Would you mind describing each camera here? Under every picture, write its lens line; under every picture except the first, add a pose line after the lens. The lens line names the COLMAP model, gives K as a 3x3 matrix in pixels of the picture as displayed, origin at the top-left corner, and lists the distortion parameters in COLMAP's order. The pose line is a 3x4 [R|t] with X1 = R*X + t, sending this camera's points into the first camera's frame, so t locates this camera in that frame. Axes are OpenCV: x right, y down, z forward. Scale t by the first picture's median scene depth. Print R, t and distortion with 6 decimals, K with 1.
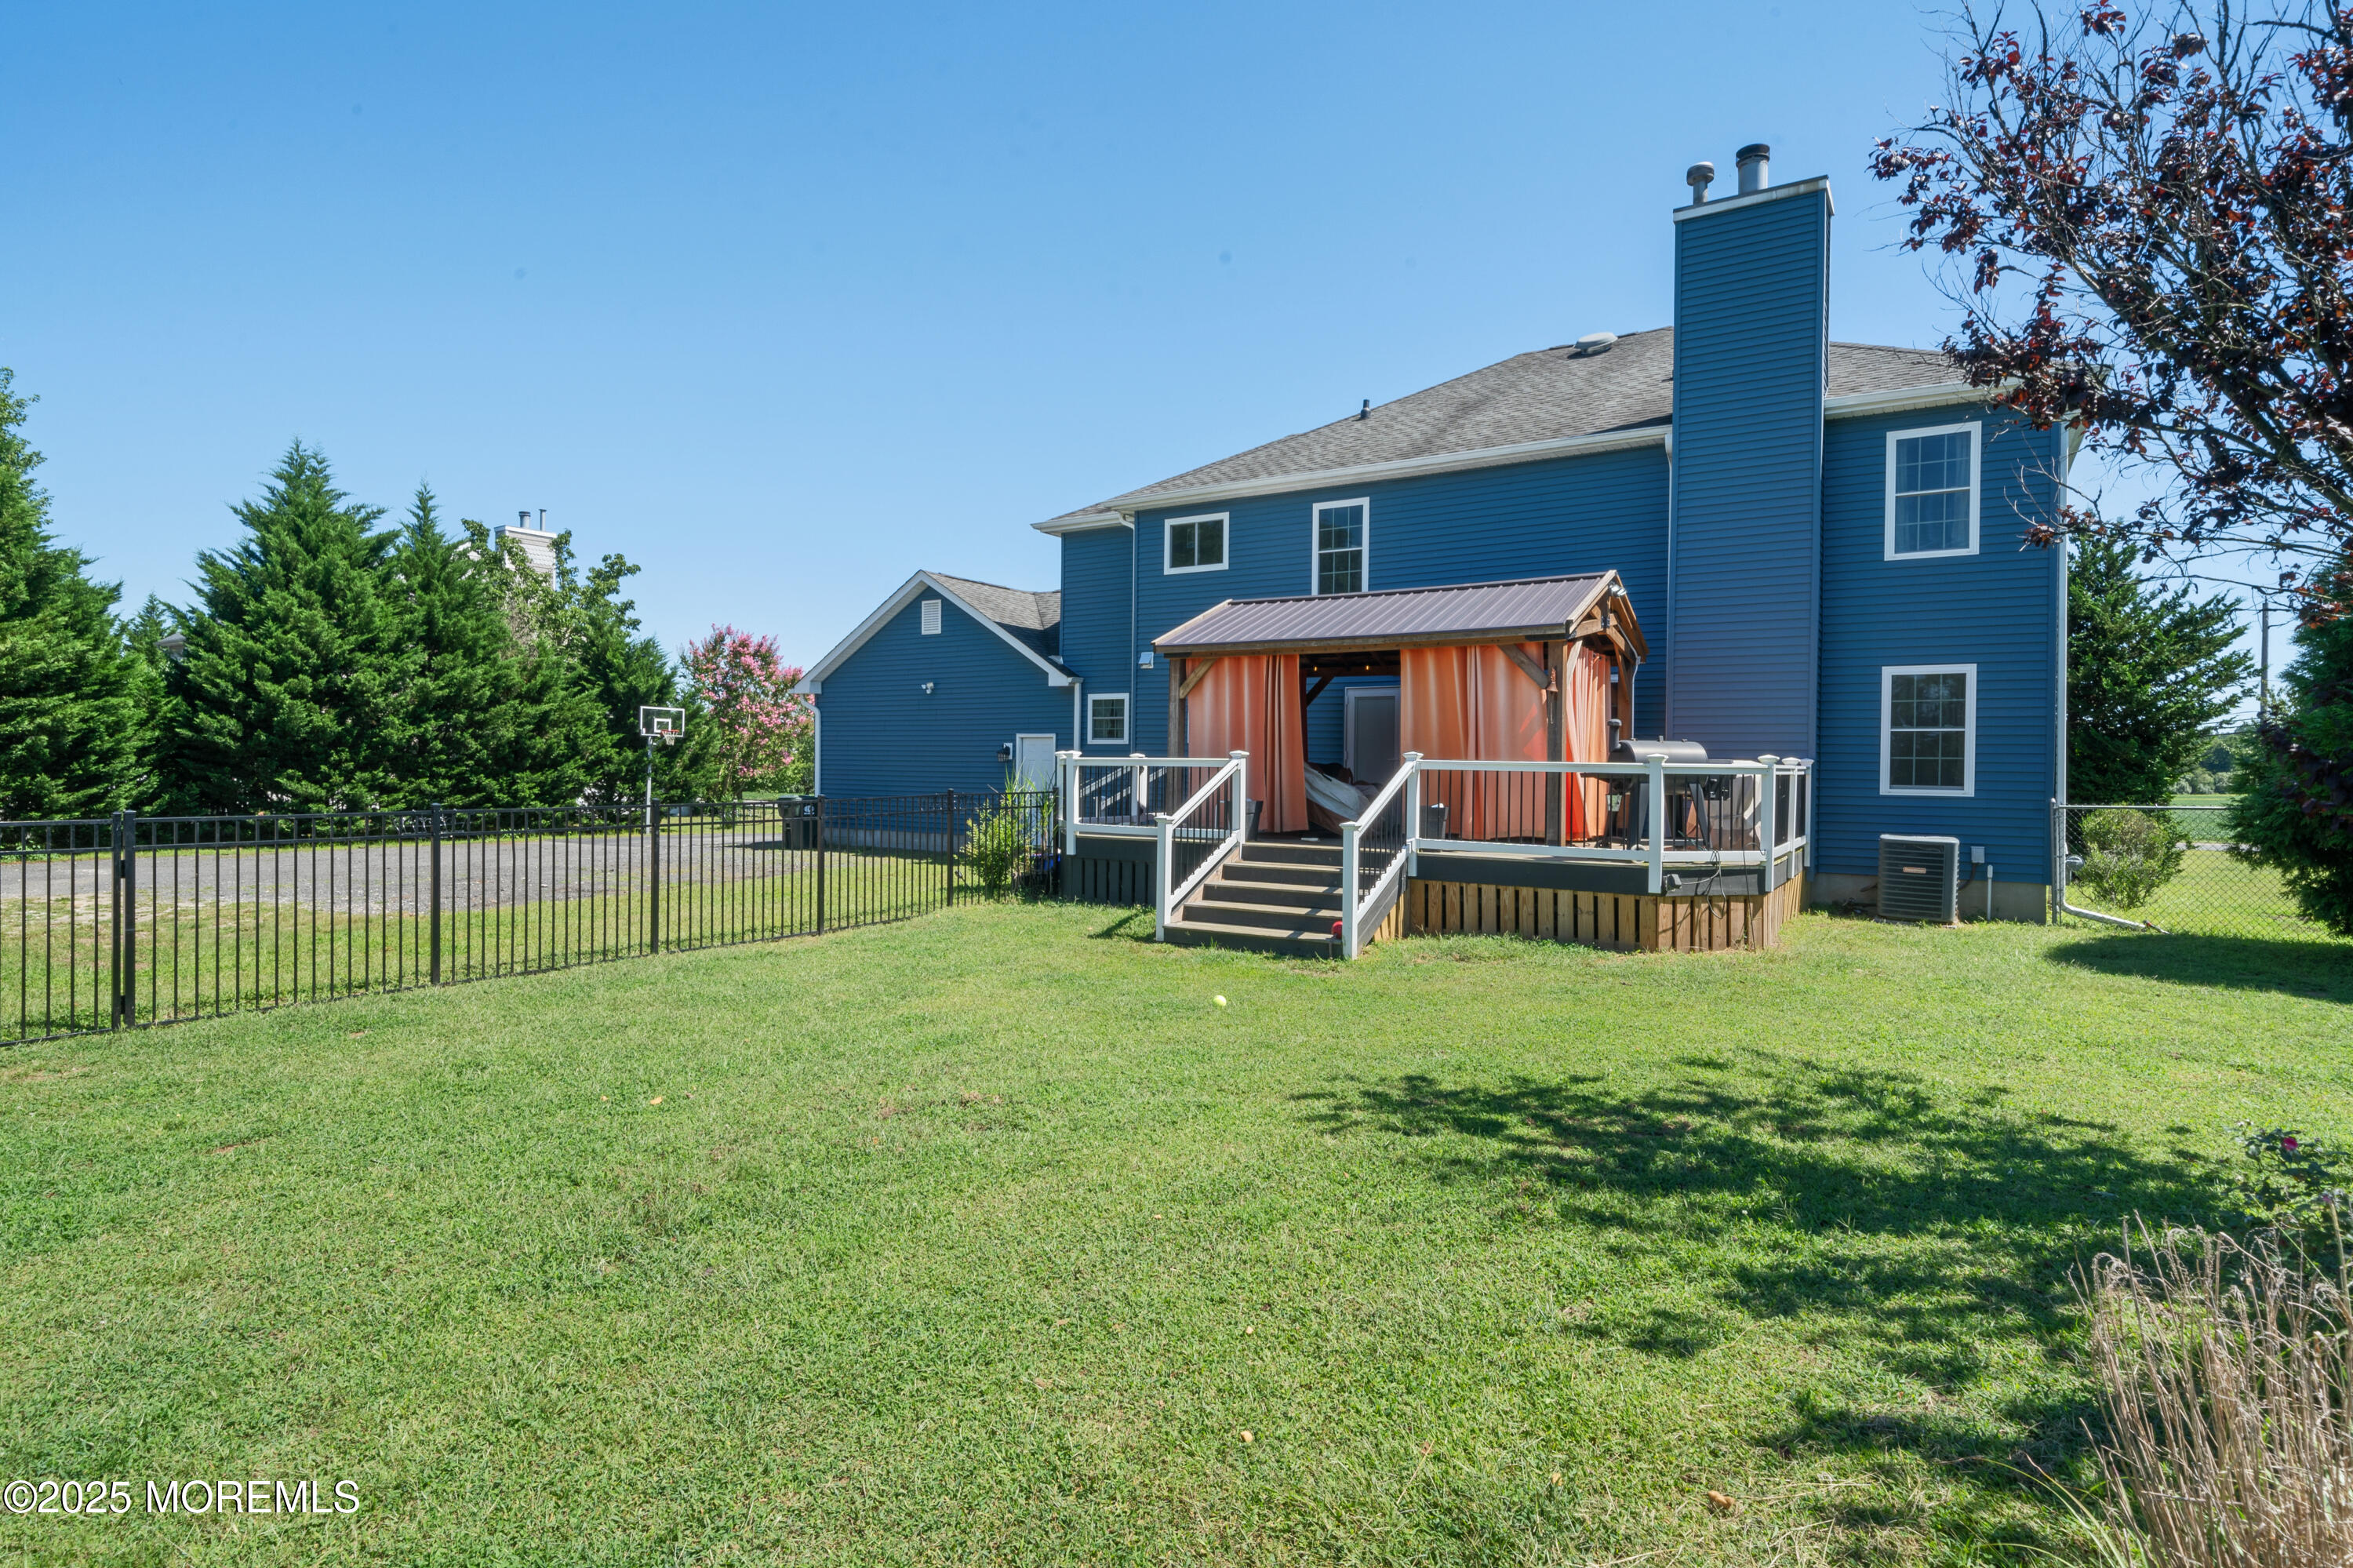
lens RADIAL K [[1168.0, 0, 1176.8], [0, 1168.0, 785.9], [0, 0, 1]] dist [-0.003810, -0.000009]
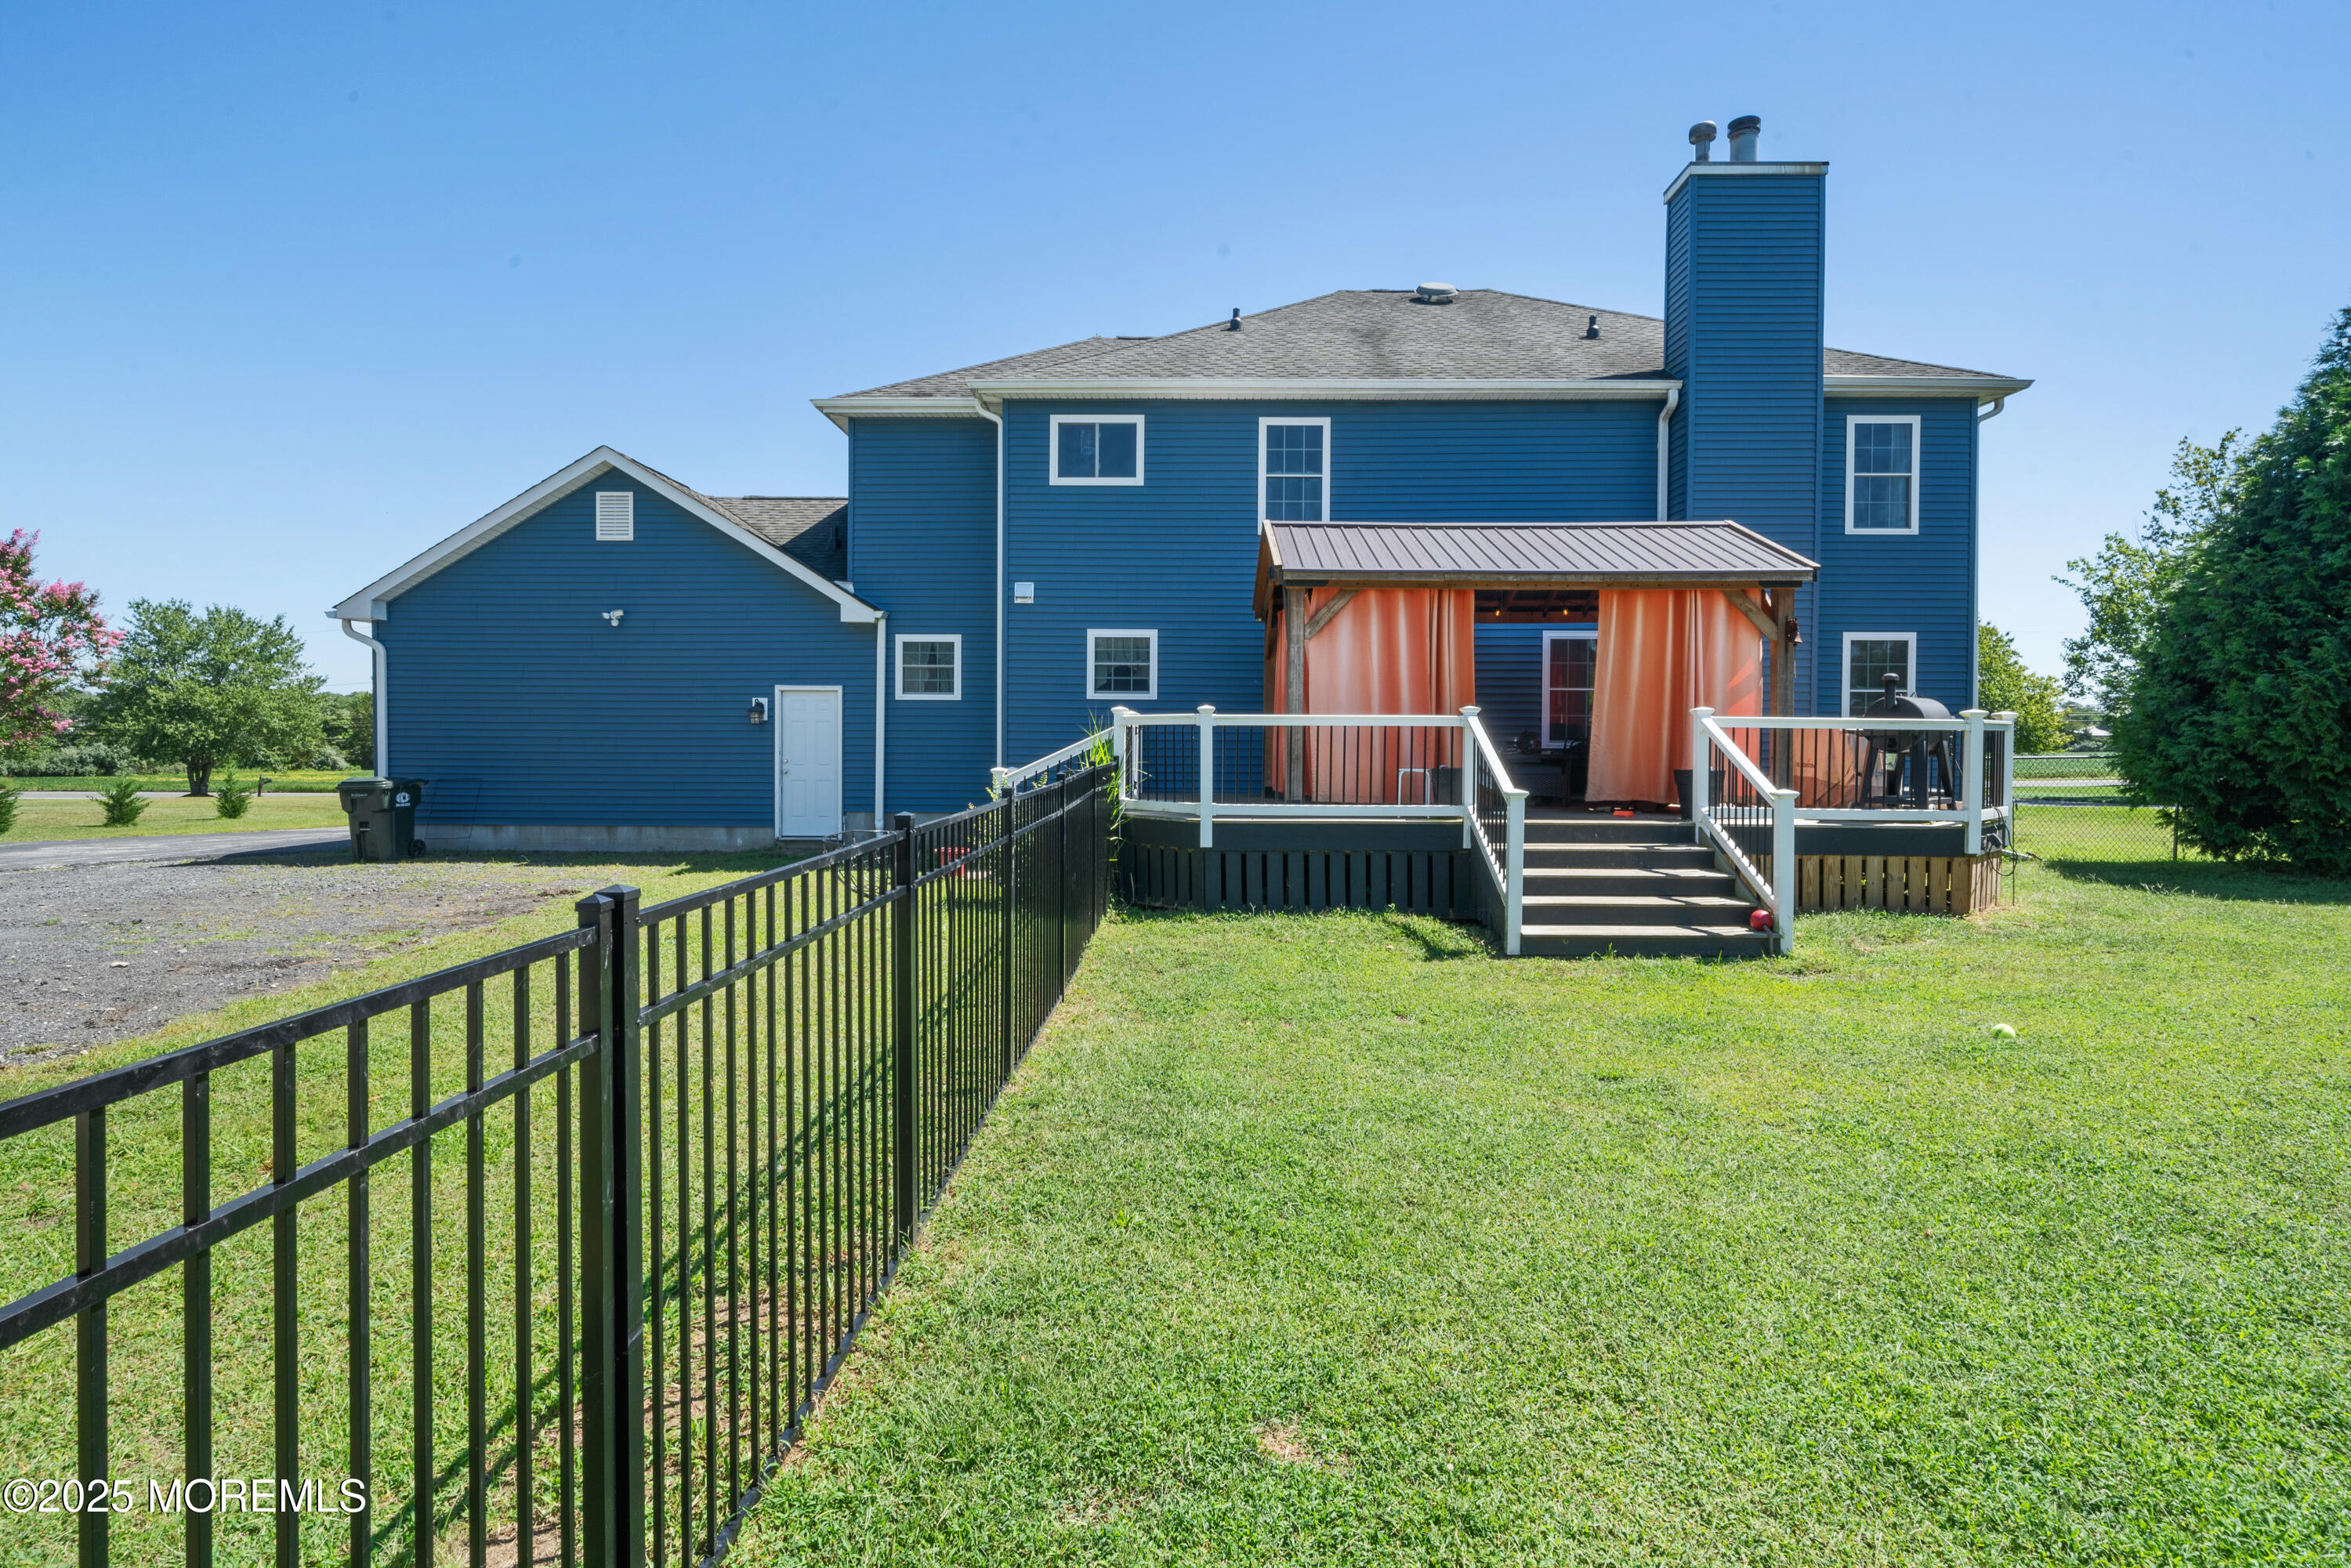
lens RADIAL K [[1166.9, 0, 1171.7], [0, 1166.9, 775.5], [0, 0, 1]] dist [-0.003810, -0.000009]
pose [[0.854199, -0.026828, 0.519254, -0.391609], [0.013933, 0.999490, 0.028719, -0.006114], [-0.519760, -0.017297, 0.854137, 0.306680]]
